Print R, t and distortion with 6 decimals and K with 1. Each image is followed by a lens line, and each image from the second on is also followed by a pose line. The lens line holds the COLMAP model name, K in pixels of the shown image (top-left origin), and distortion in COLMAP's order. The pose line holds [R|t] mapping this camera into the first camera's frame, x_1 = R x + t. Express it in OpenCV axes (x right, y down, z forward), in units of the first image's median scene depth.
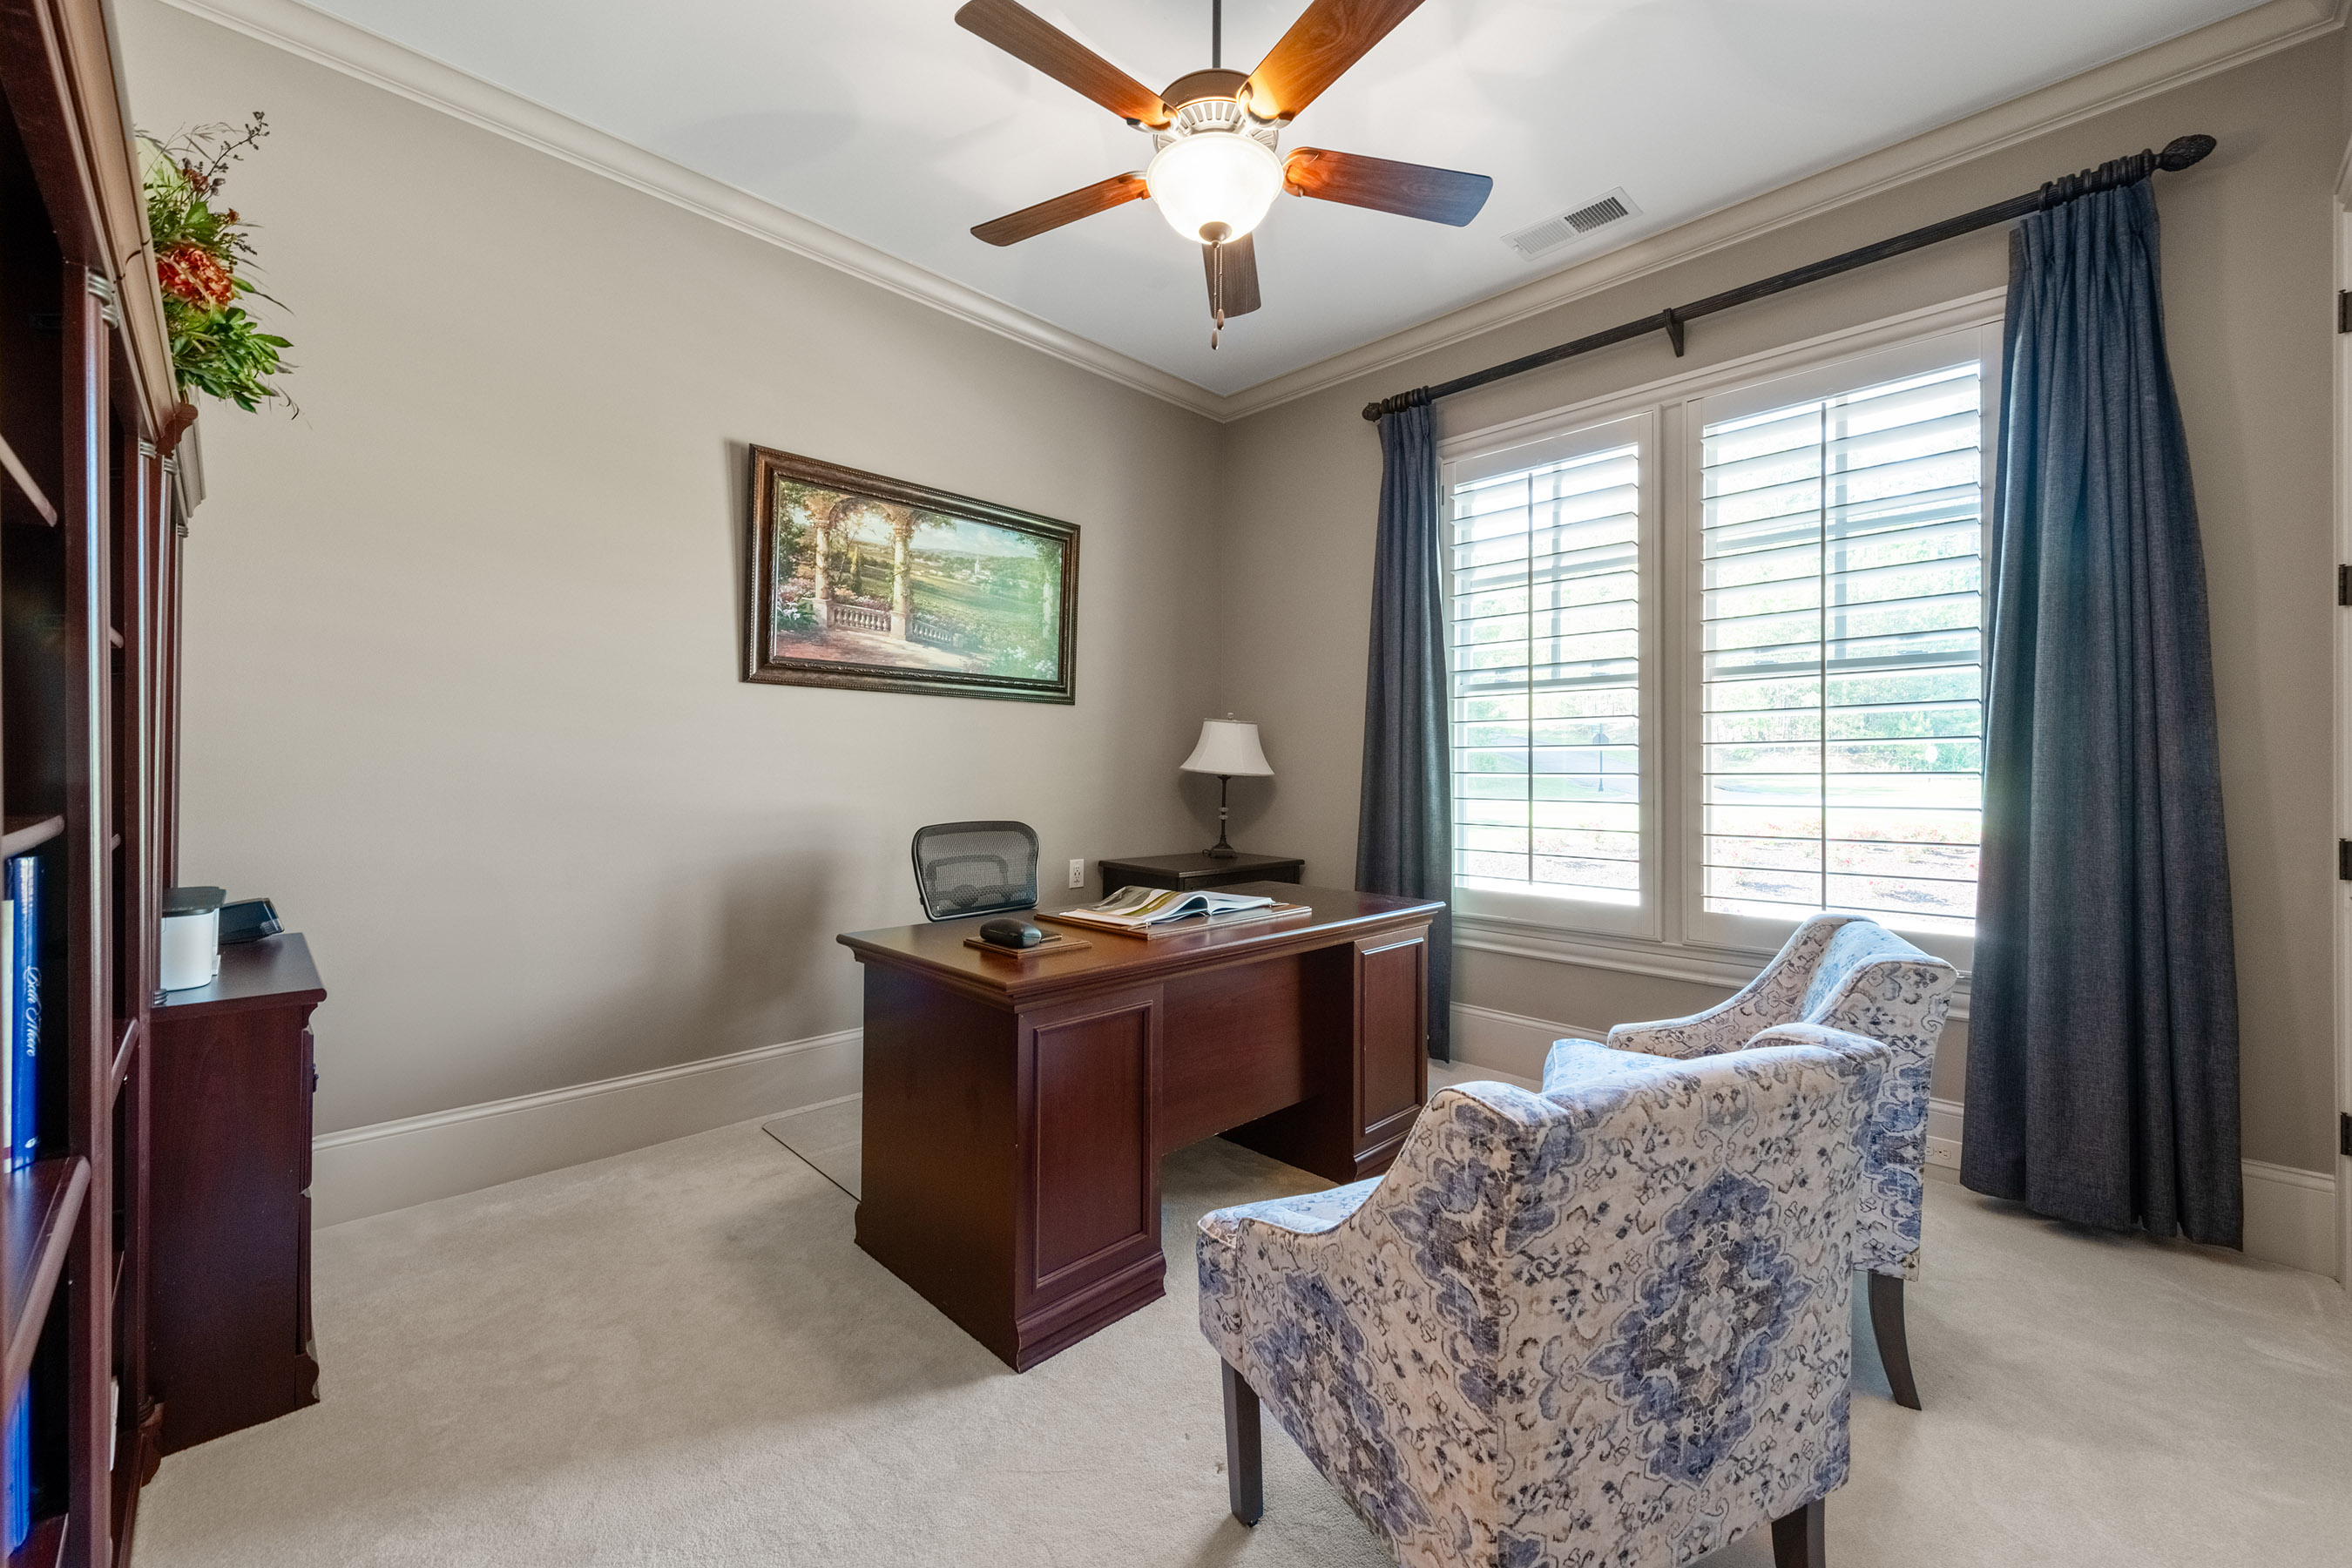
lens RADIAL K [[933.0, 0, 1183.0], [0, 933.0, 778.4], [0, 0, 1]] dist [0.009847, -0.000793]
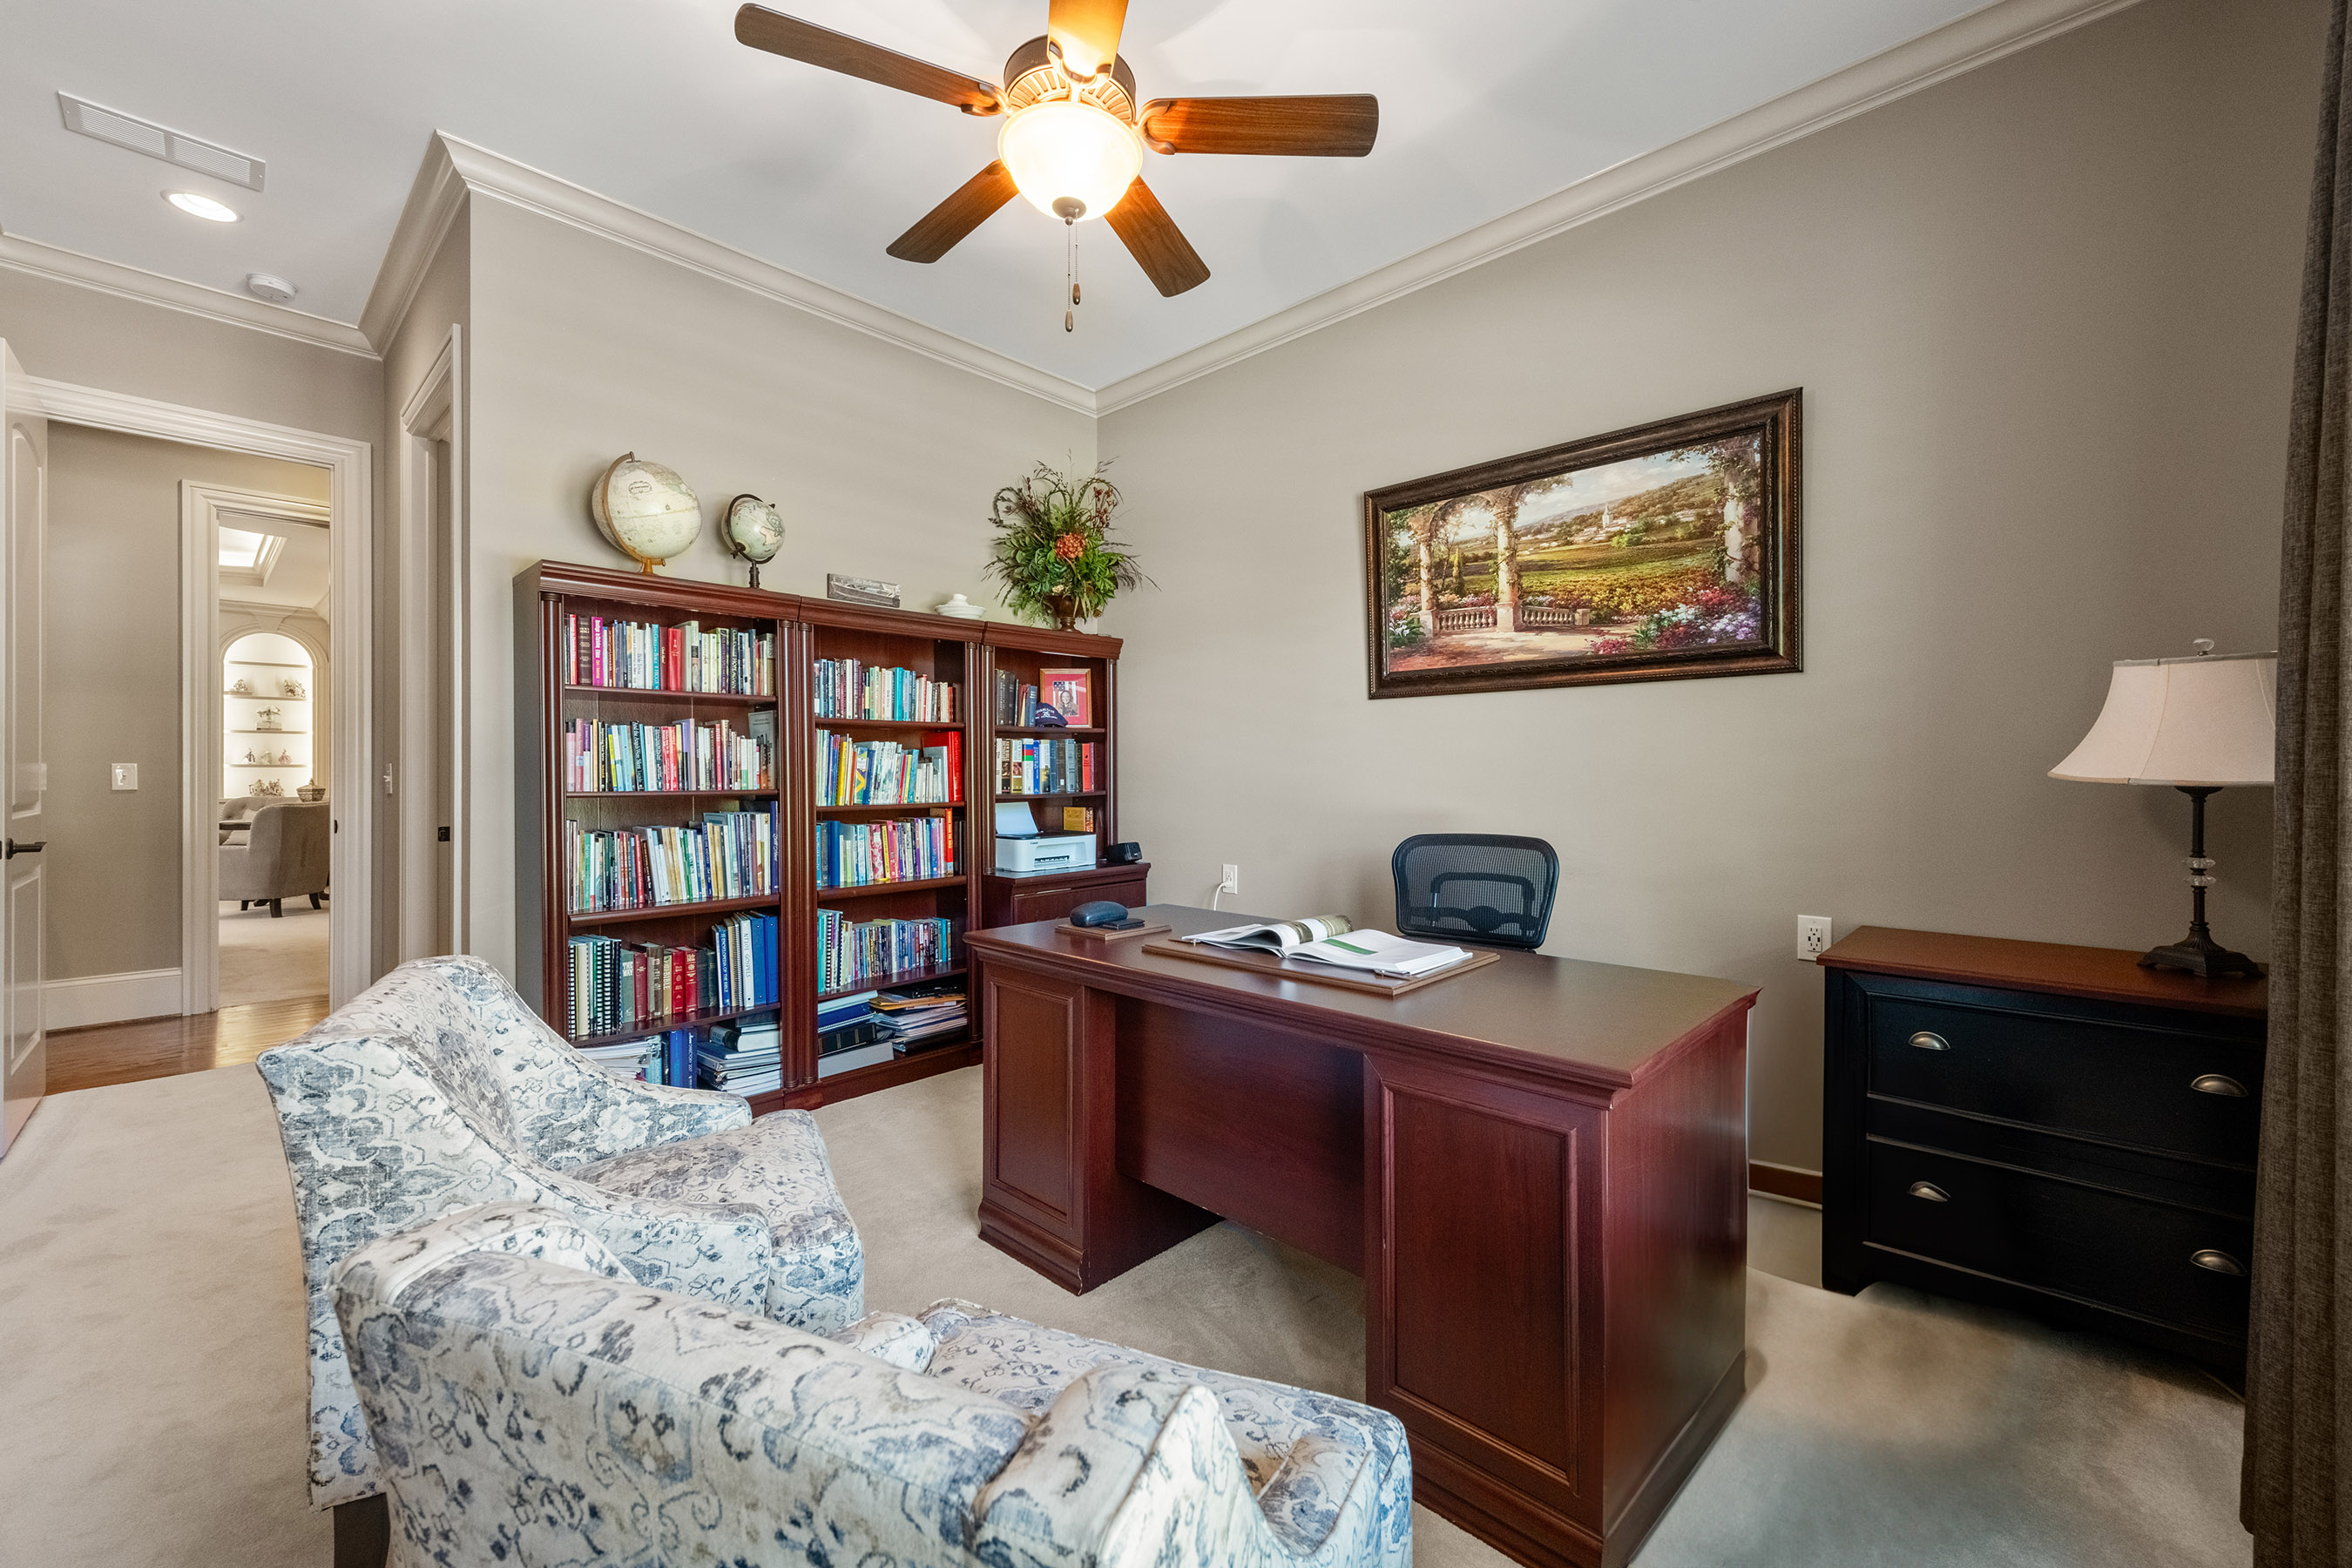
lens RADIAL K [[933.0, 0, 1183.0], [0, 933.0, 778.4], [0, 0, 1]] dist [0.009847, -0.000793]
pose [[0.032993, -0.004861, -0.999444, 0.601944], [-0.009281, 0.999944, -0.005170, 0.001392], [0.999412, 0.009446, 0.032946, 0.662944]]
